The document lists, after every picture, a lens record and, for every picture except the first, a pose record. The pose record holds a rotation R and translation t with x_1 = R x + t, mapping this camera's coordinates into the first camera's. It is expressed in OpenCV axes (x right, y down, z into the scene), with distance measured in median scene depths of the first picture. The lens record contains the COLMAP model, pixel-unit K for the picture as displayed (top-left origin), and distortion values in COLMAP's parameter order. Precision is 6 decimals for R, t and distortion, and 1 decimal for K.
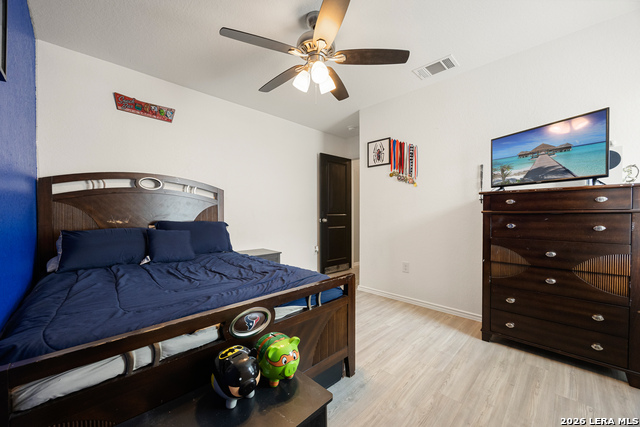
lens RADIAL K [[247.3, 0, 319.2], [0, 247.3, 214.0], [0, 0, 1]] dist [-0.000026, -0.000109]
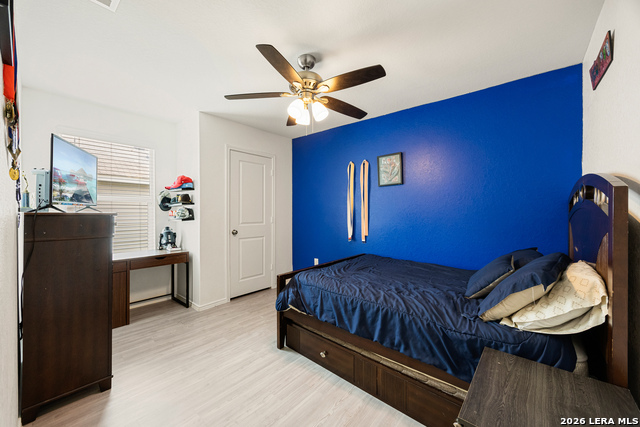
lens RADIAL K [[247.3, 0, 321.4], [0, 247.3, 210.8], [0, 0, 1]] dist [-0.000026, -0.000109]
pose [[-0.995669, -0.000997, -0.092968, 0.028575], [-0.001911, 0.999951, 0.009736, -0.152546], [0.092953, 0.009871, -0.995622, 2.674429]]
